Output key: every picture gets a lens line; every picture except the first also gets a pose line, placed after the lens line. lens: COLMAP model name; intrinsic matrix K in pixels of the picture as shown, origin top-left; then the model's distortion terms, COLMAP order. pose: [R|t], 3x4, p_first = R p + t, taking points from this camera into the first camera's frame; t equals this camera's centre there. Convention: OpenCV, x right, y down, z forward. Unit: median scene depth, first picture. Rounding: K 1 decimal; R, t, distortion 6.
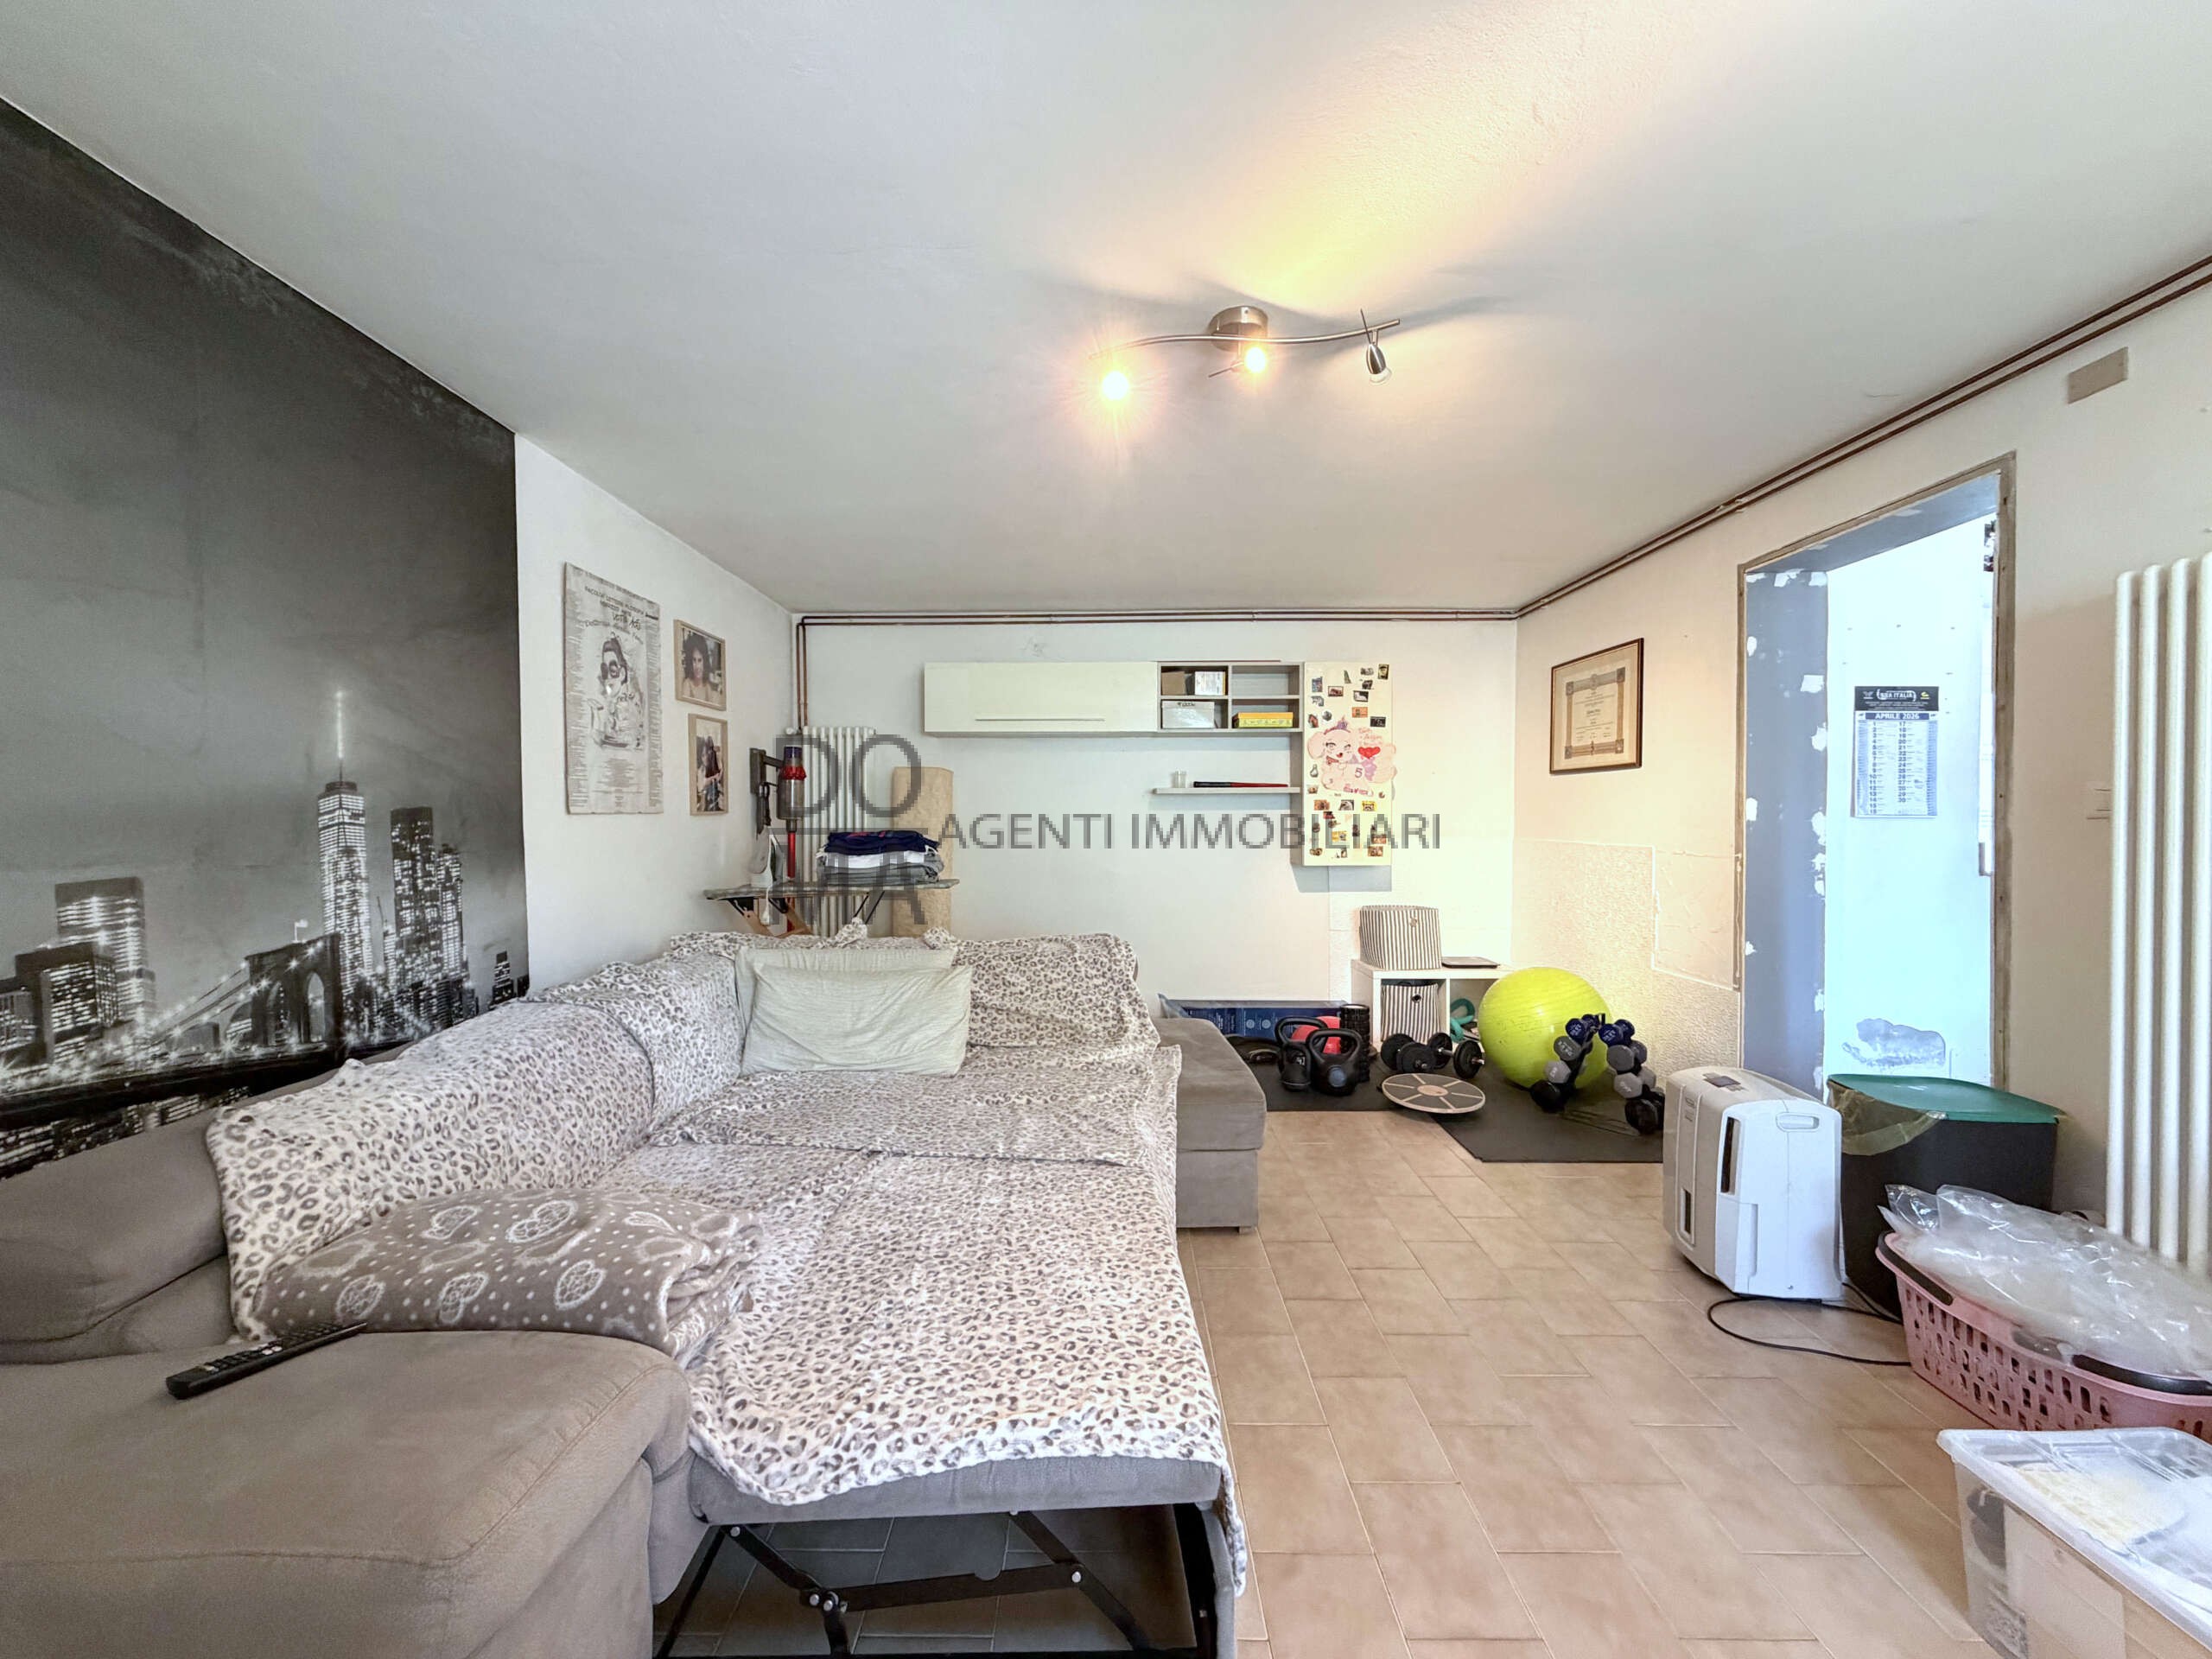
lens RADIAL K [[882.4, 0, 1098.9], [0, 882.4, 830.2], [0, 0, 1]] dist [0.000195, 0.000103]
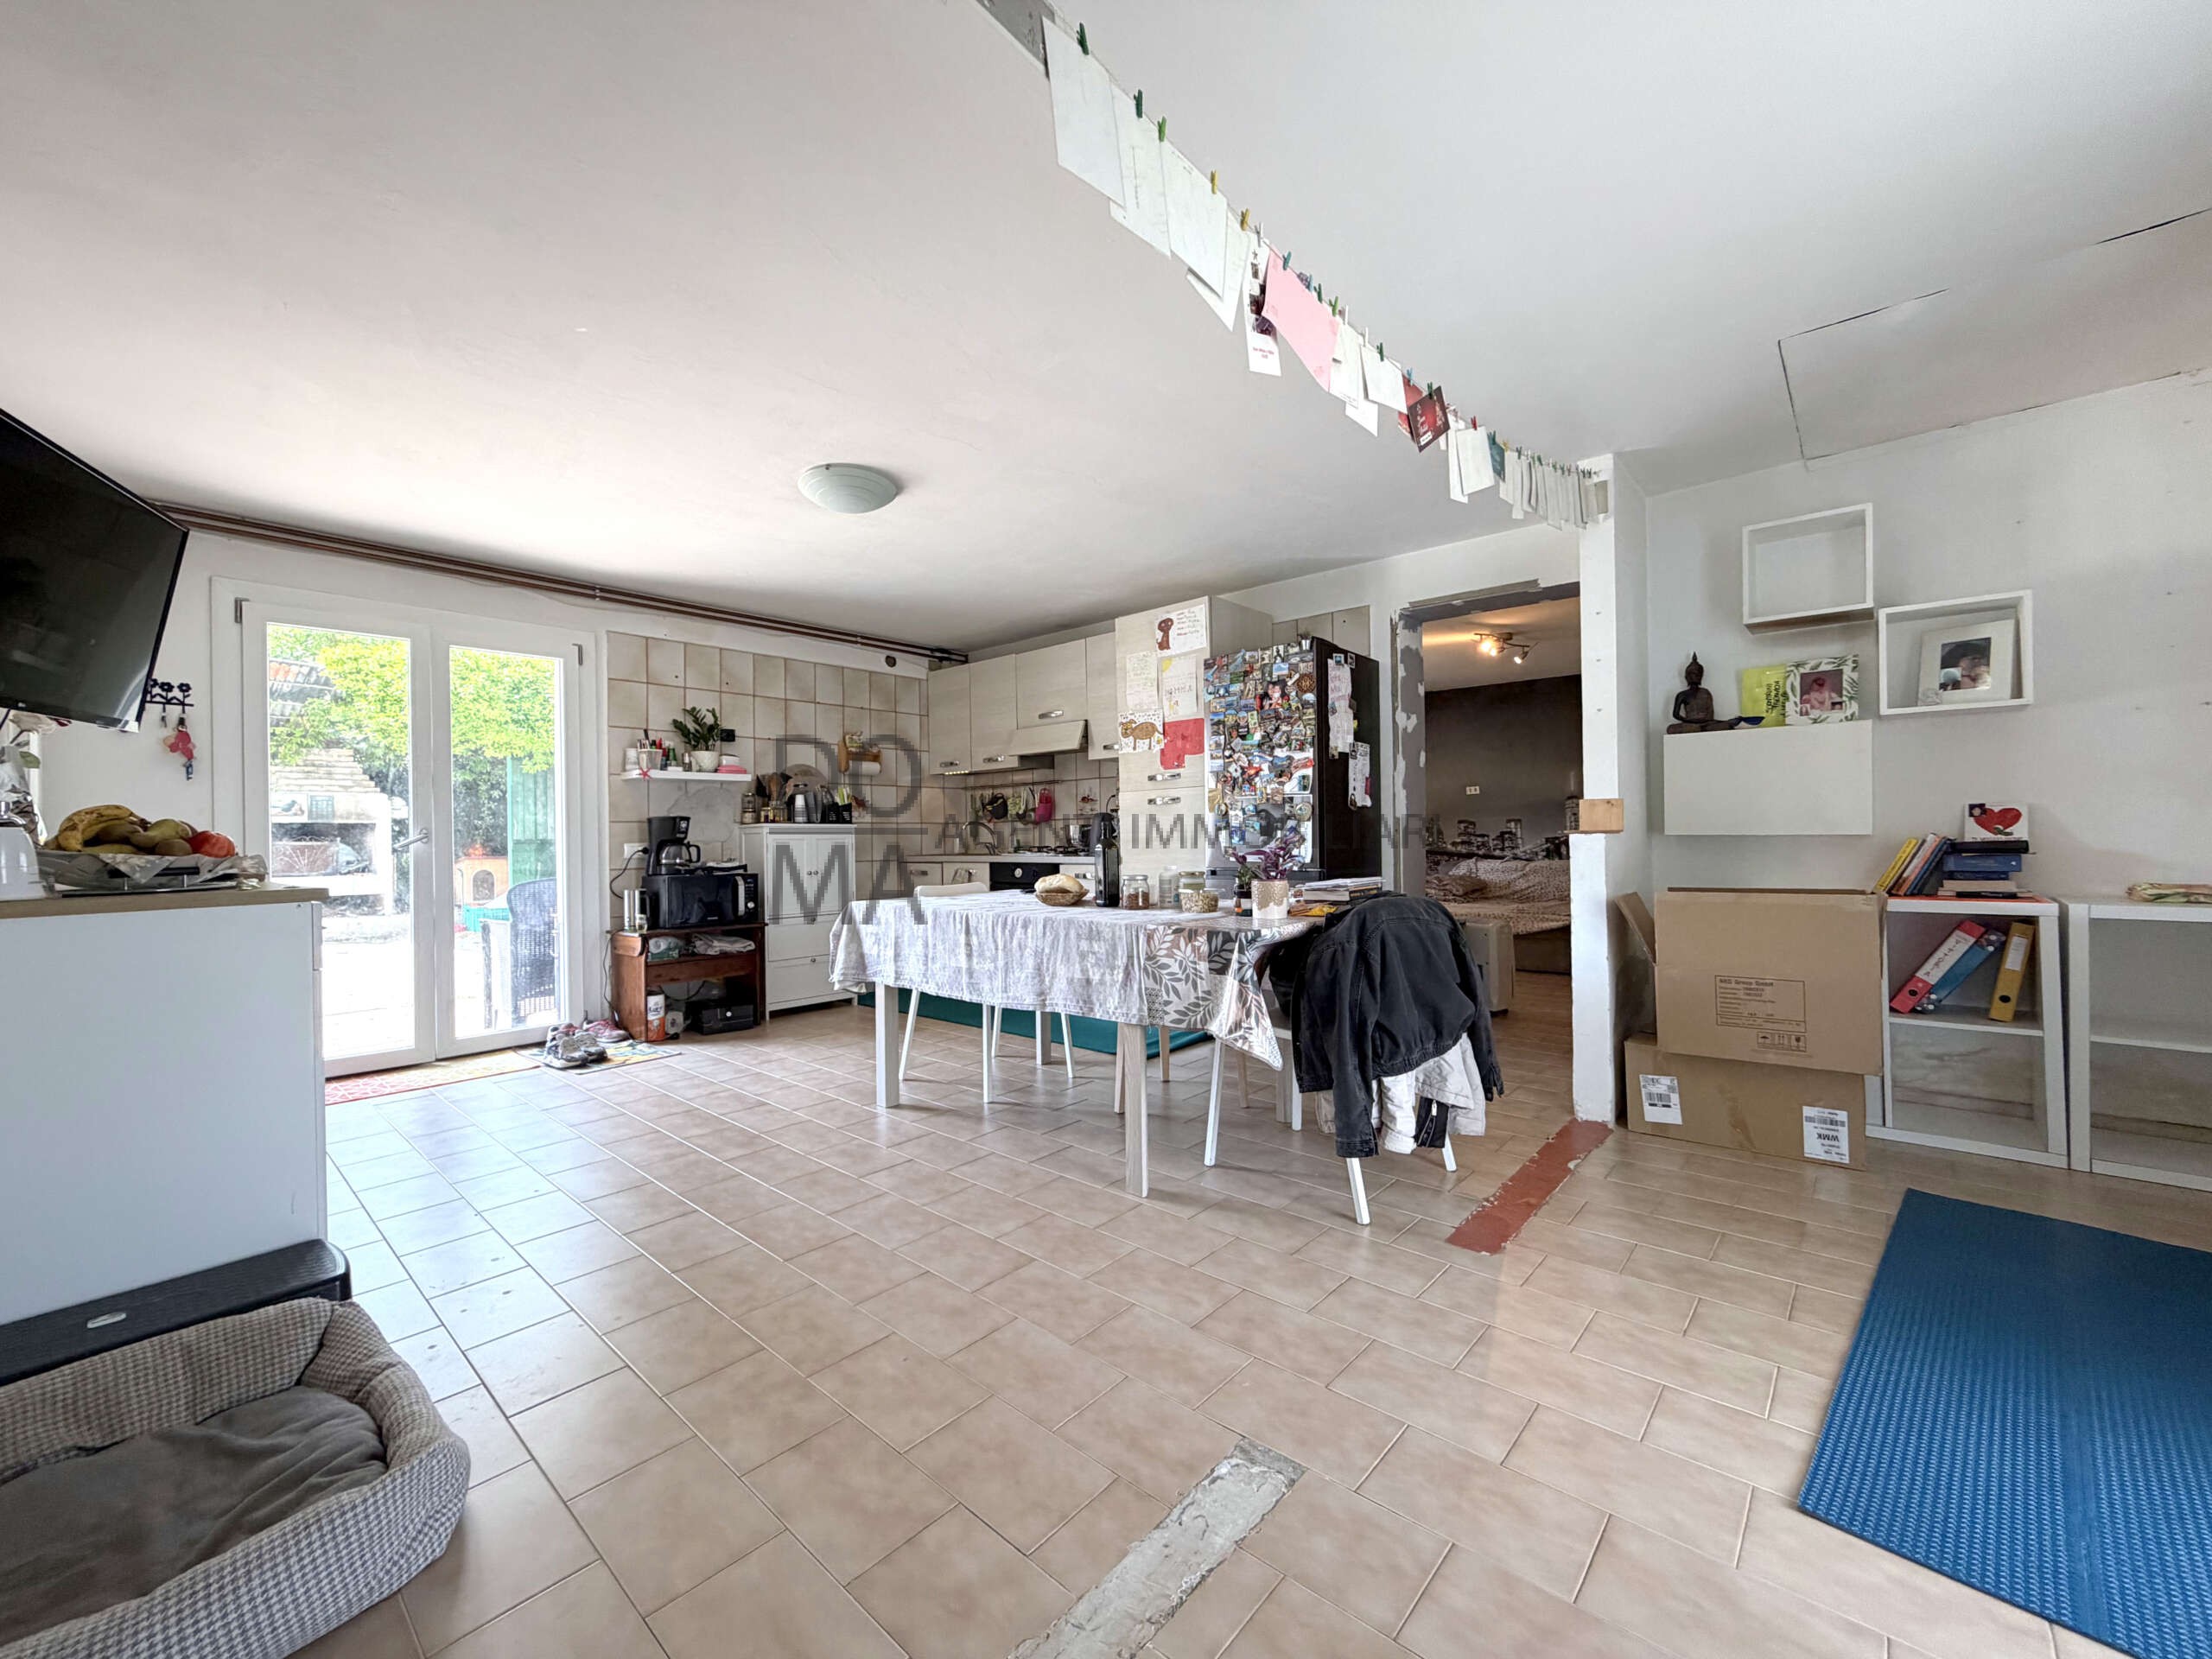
lens RADIAL K [[861.4, 0, 1097.3], [0, 861.4, 830.7], [0, 0, 1]] dist [-0.000744, 0.000071]
pose [[-0.655187, 0.009739, -0.755404, 3.033097], [0.004425, 0.999949, 0.009054, 0.046993], [0.755454, 0.002590, -0.655197, 1.727940]]
